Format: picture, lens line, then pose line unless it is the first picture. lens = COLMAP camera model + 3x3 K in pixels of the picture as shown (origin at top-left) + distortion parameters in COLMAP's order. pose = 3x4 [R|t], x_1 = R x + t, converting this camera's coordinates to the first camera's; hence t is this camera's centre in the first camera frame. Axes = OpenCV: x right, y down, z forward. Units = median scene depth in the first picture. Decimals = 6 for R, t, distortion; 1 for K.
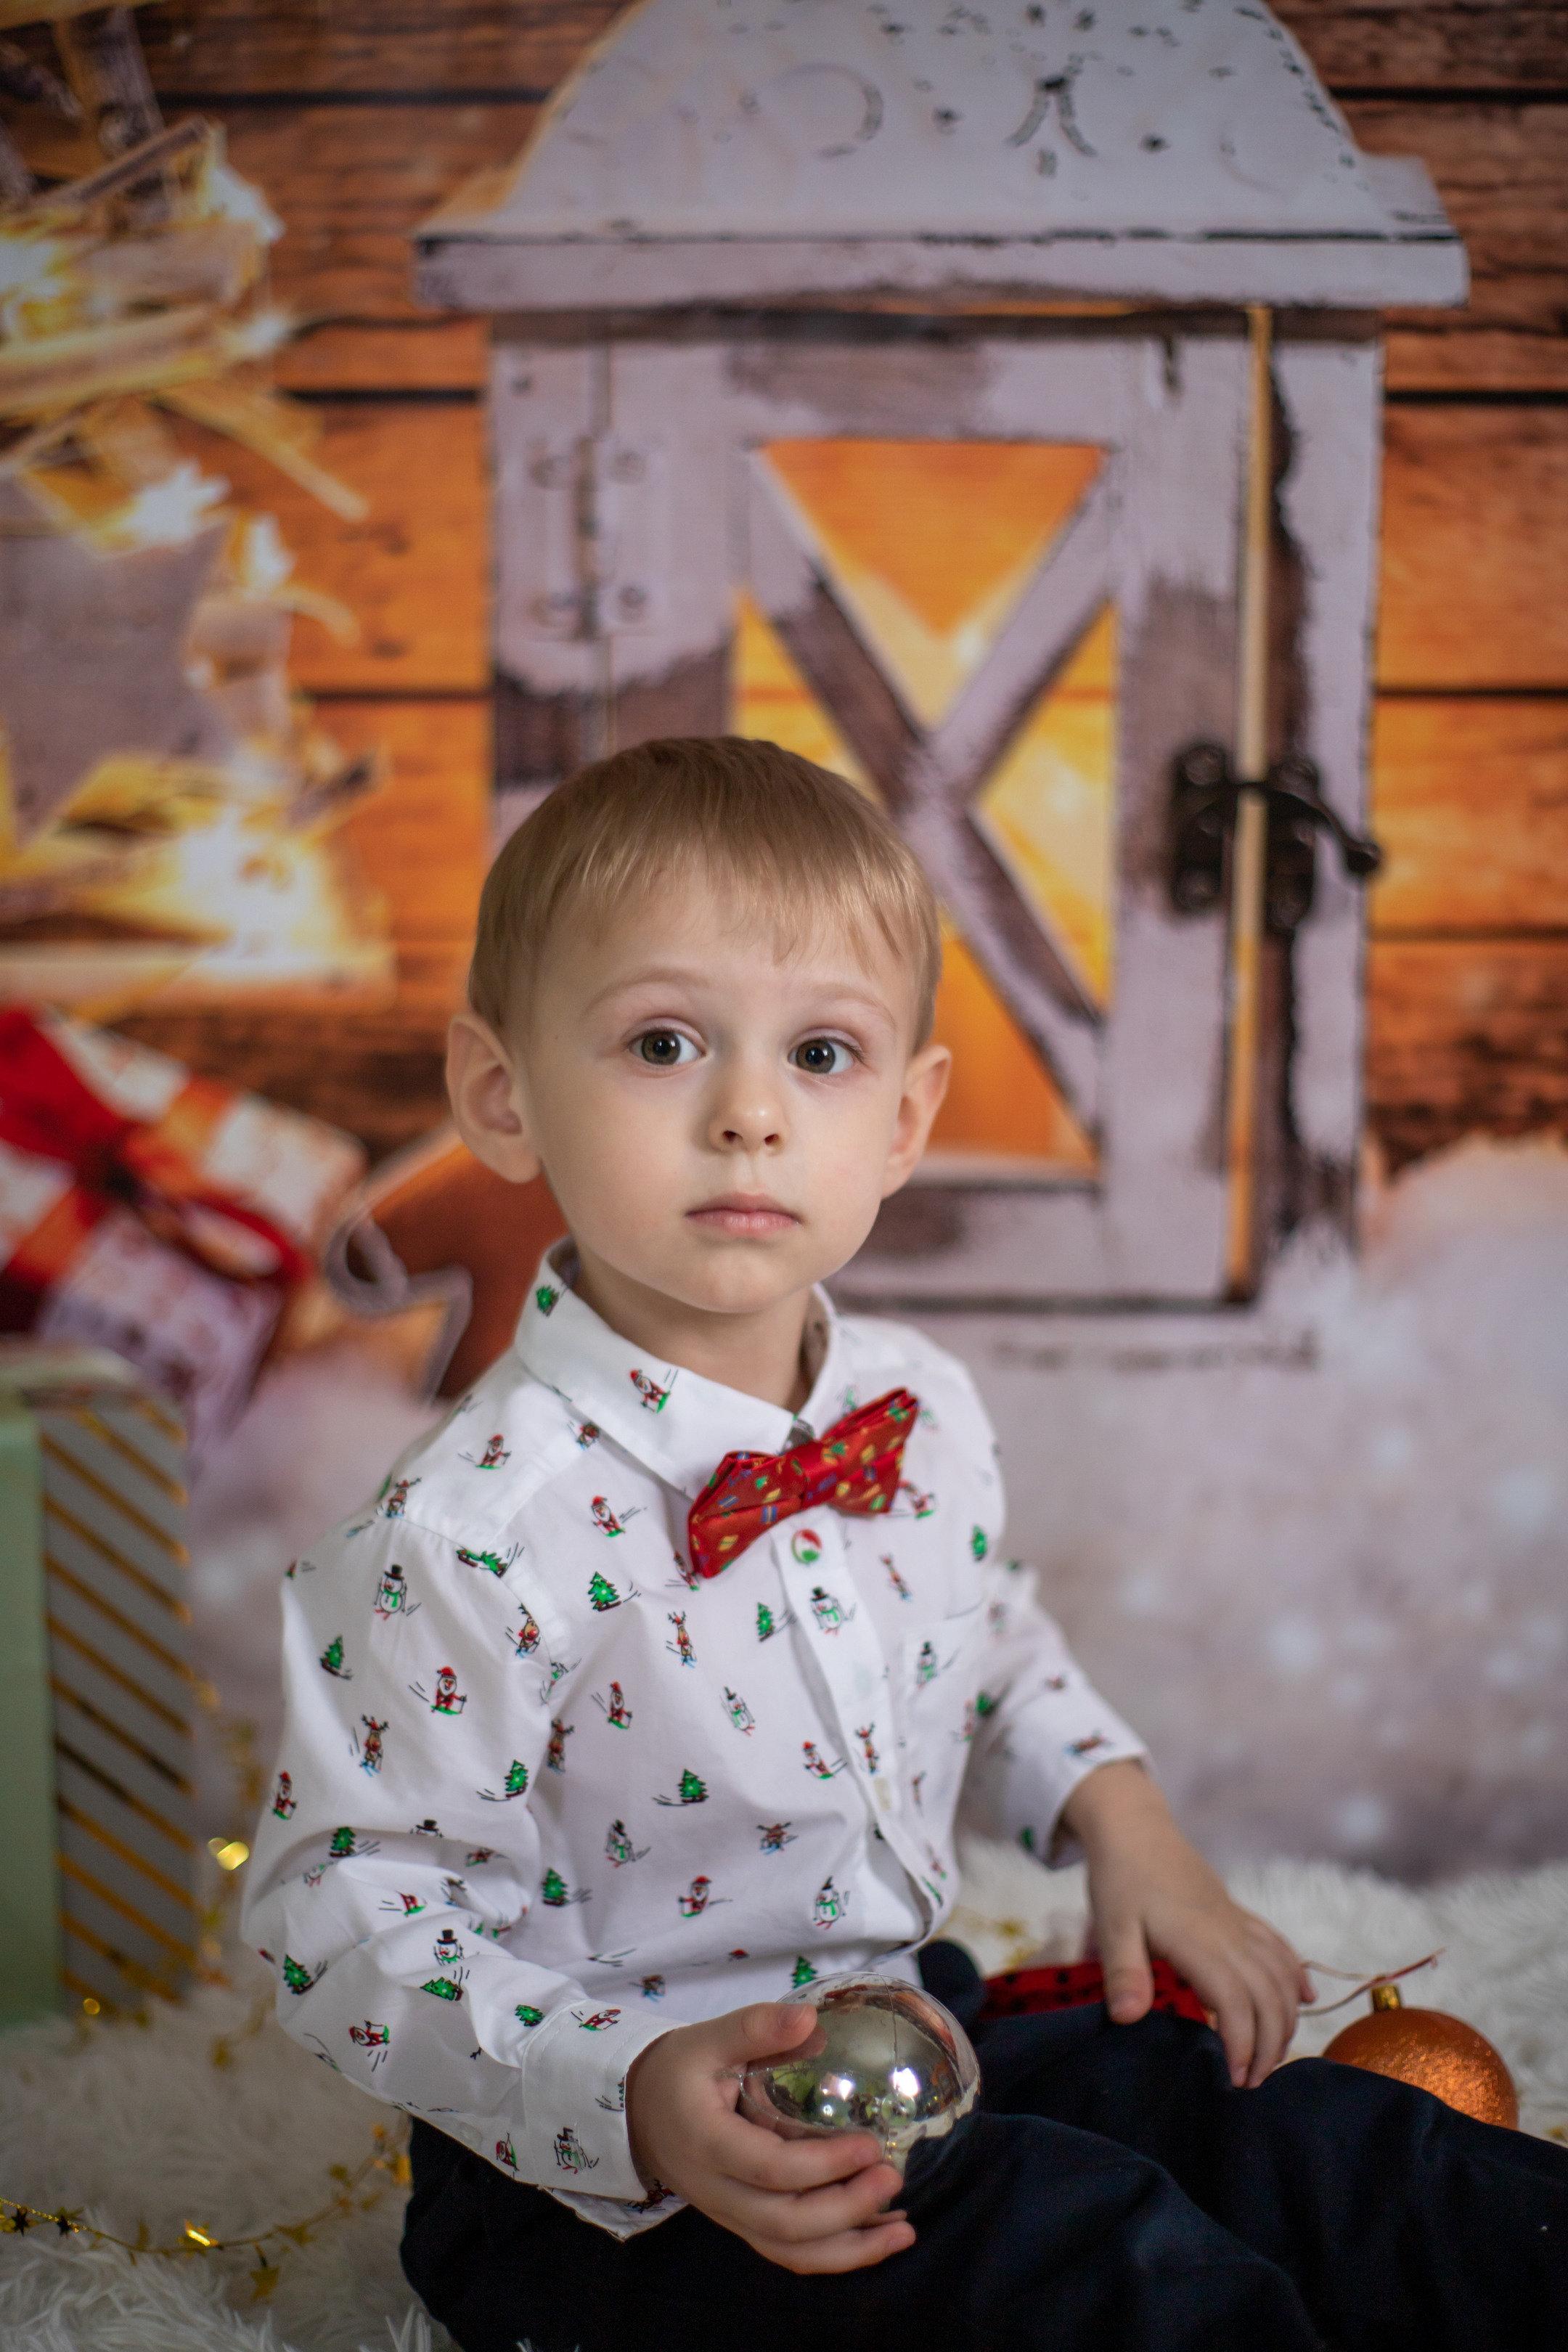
lens RADIAL K [[3316.2, 0, 795.8], [0, 3316.2, 1170.2], [0, 0, 1]] dist [-0.107219, 0.026216]
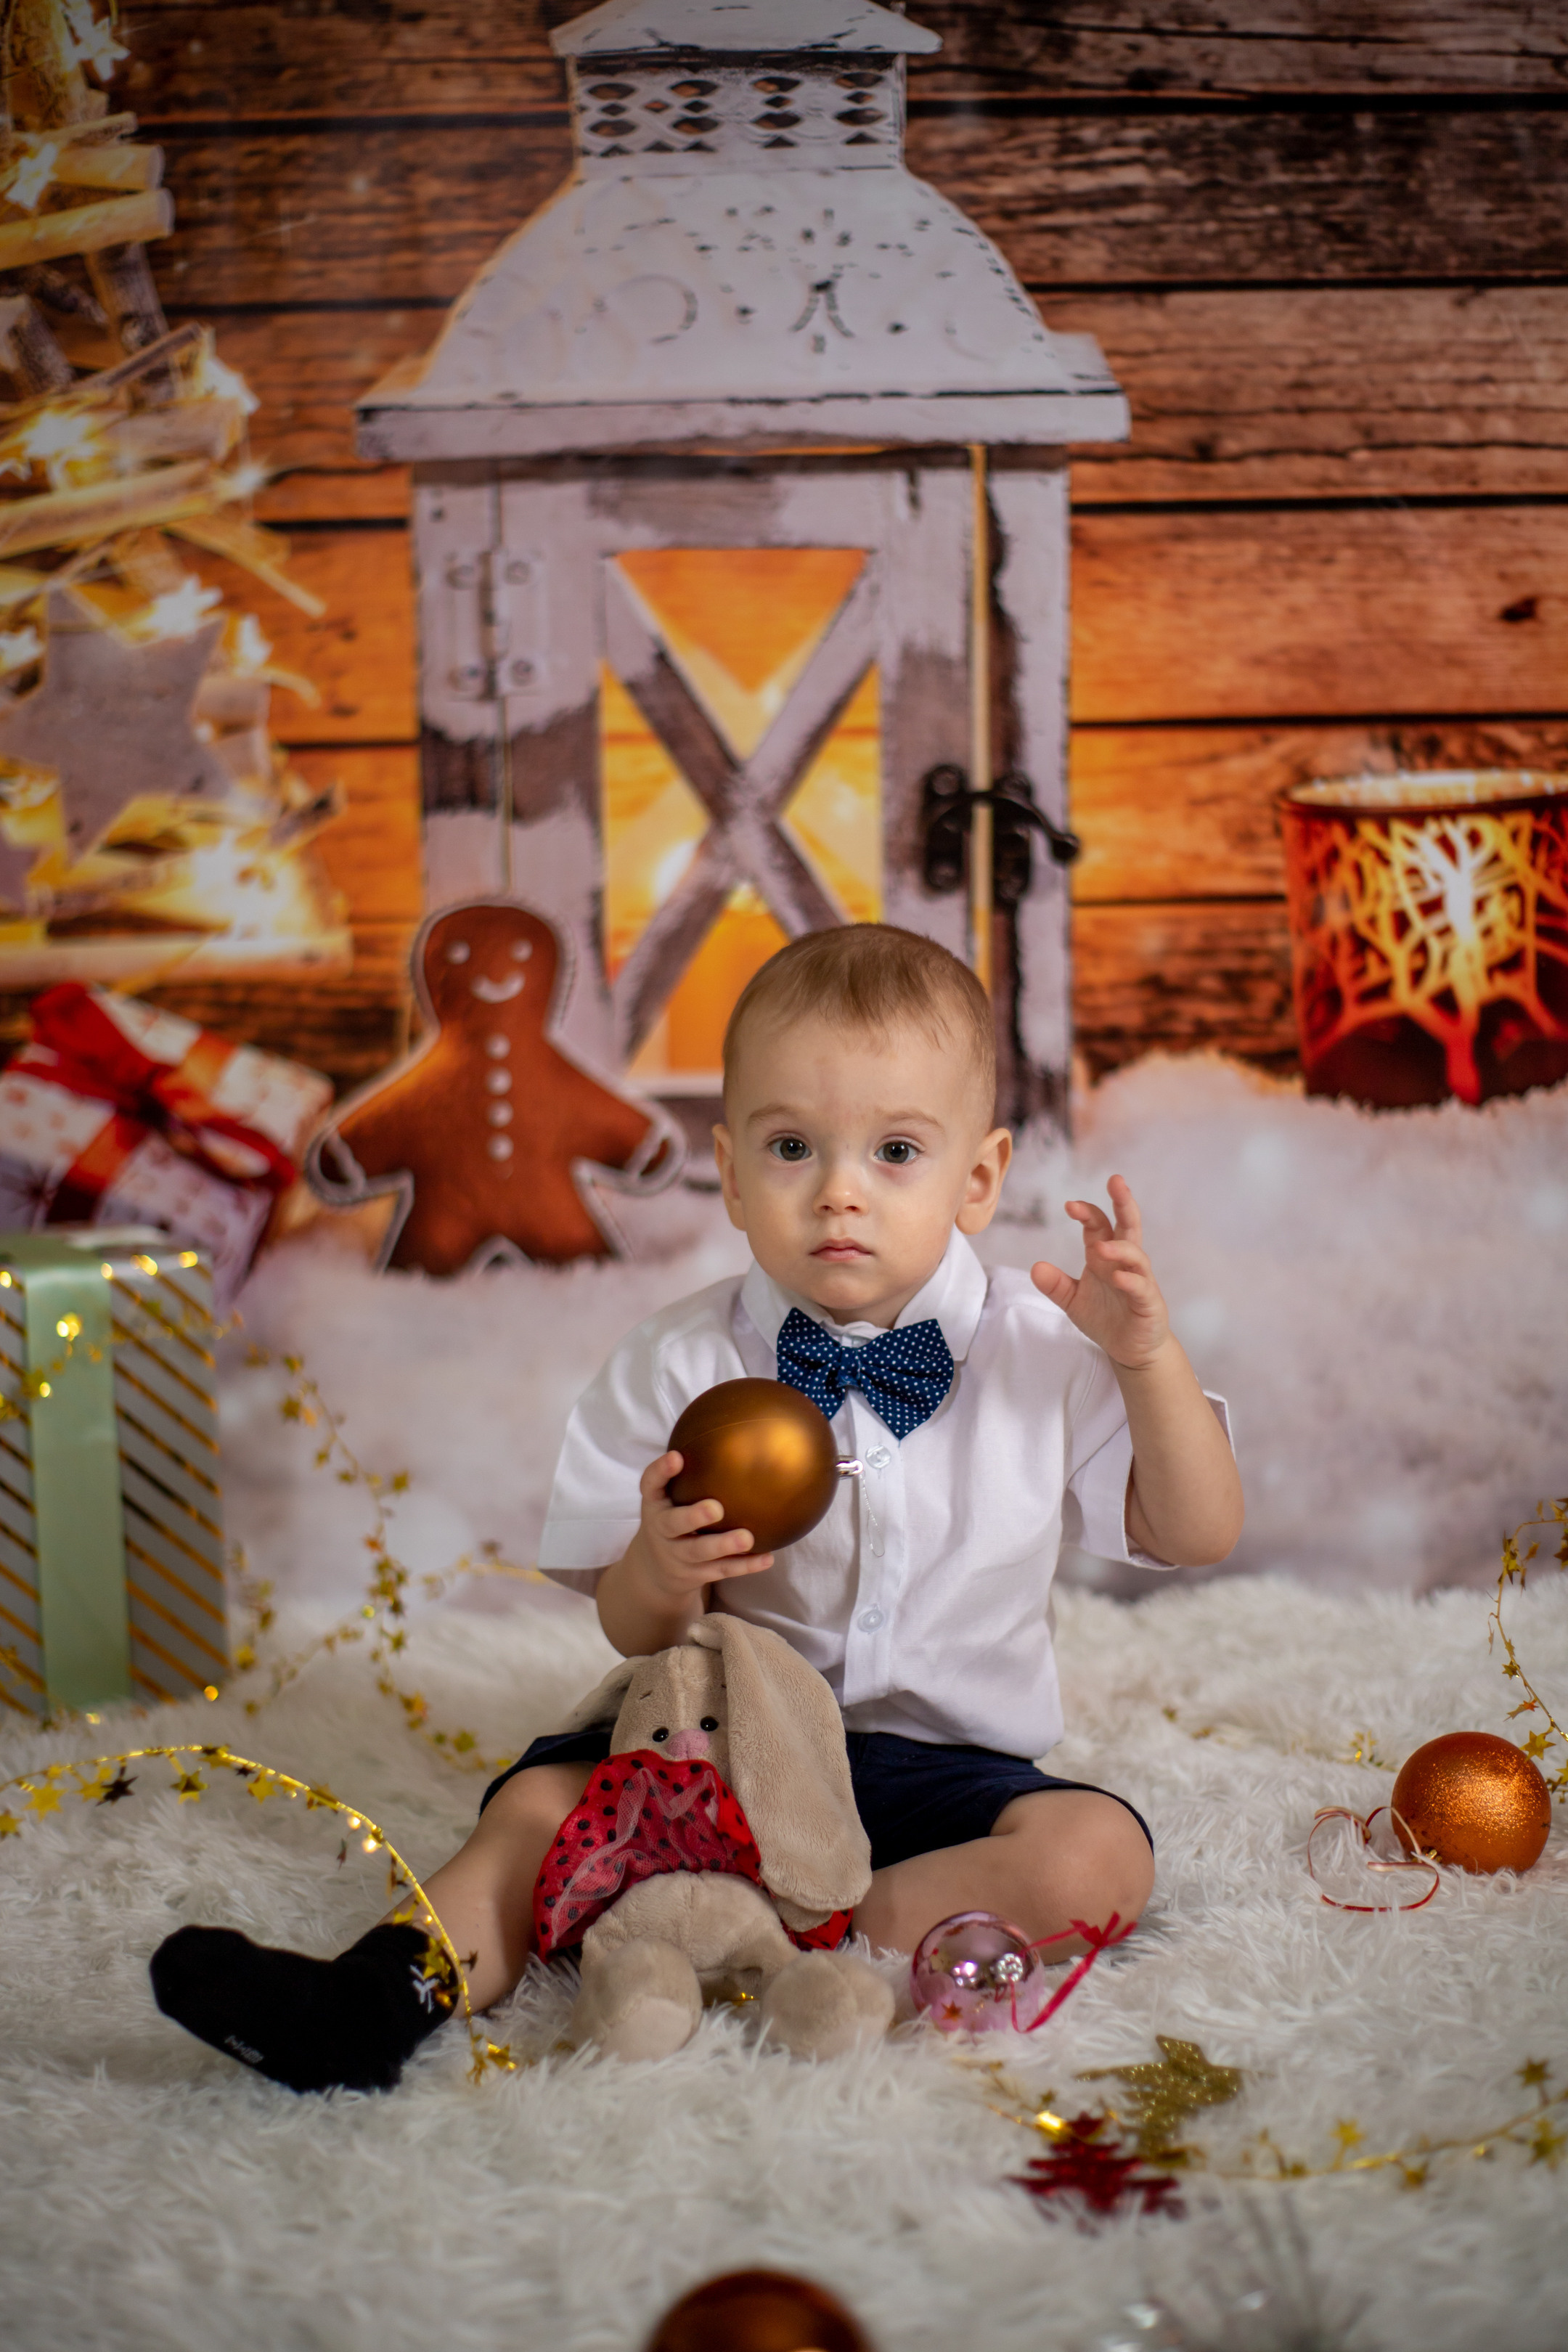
lens RADIAL K [[3389.4, 0, 772.9], [0, 3389.4, 1179.3], [0, 0, 1]] dist [-0.108860, 0.030680]
pose [[0.999536, -0.025080, 0.017307, 0.024052], [0.025414, 0.999490, -0.019359, 0.066011], [-0.016813, 0.019790, 0.999663, -0.387007]]
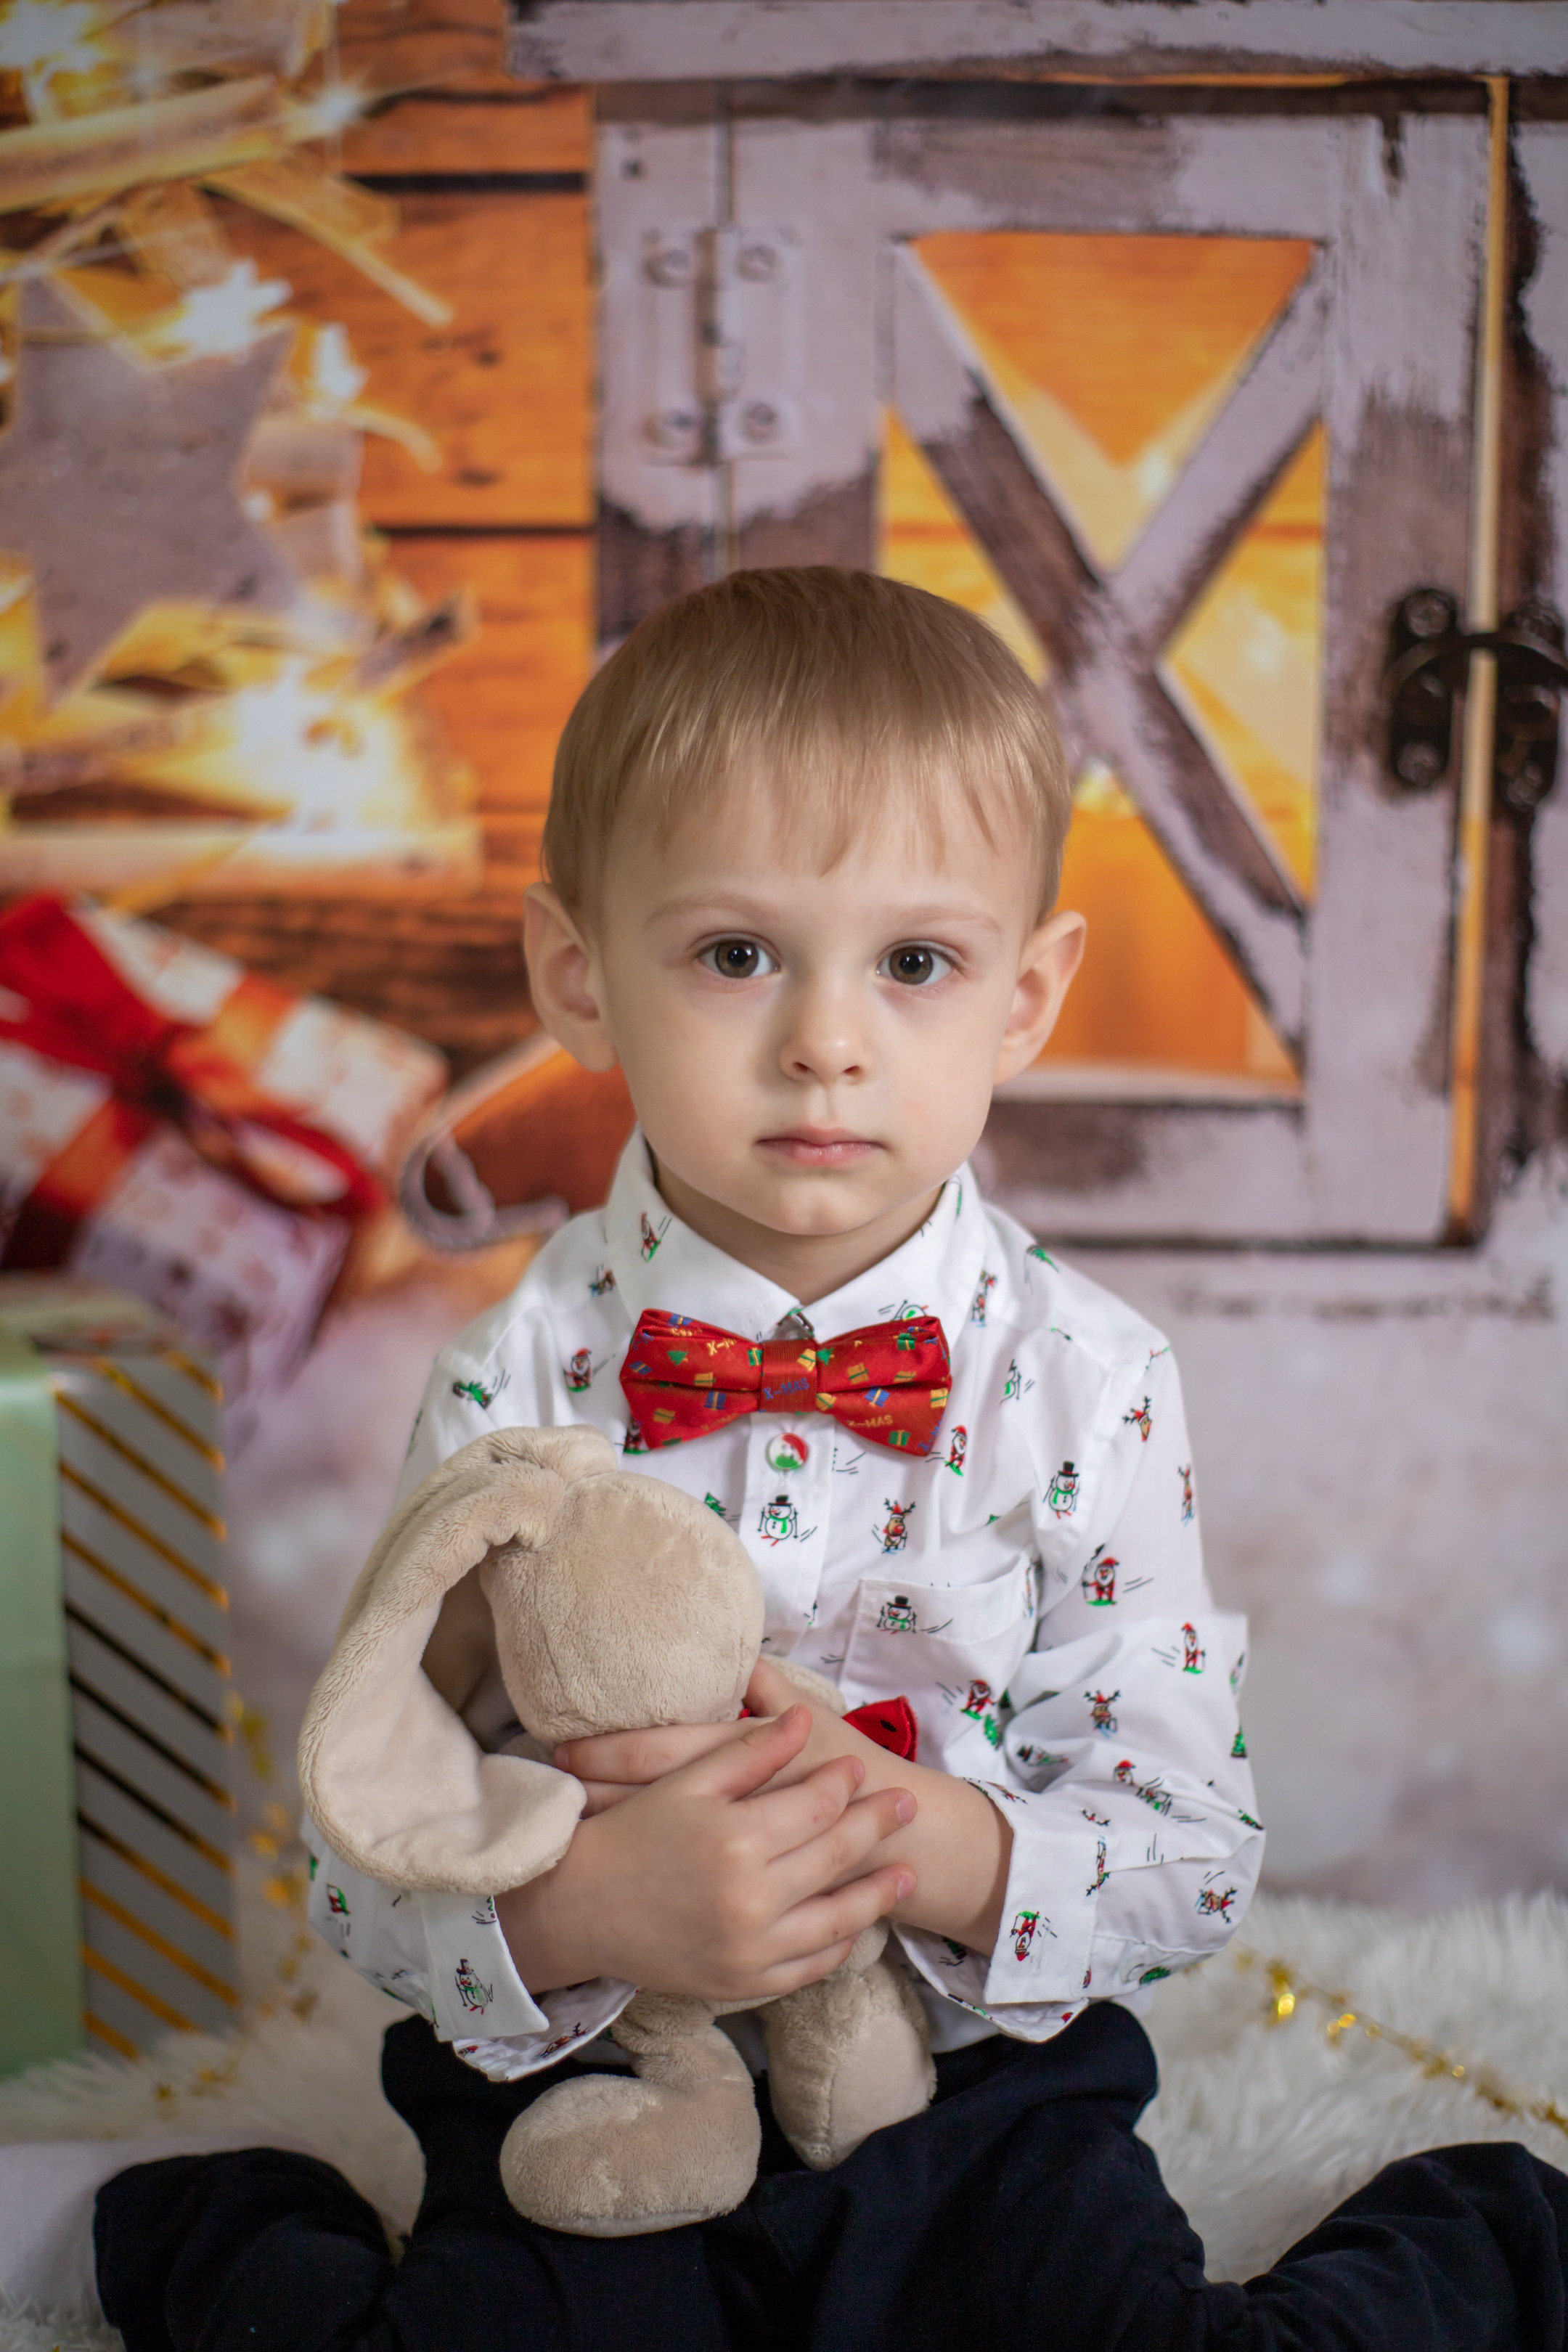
lens RADIAL K [[3442.2, 0, 795.8], [0, 3442.2, 1153.8], [0, 0, 1]] dist [-0.098119, -0.012399]
pose [[0.999664, 0.006108, -0.025178, -0.016867], [-0.005634, 0.999806, 0.018878, 0.000943], [0.025289, -0.018730, 0.999505, 0.107993]]
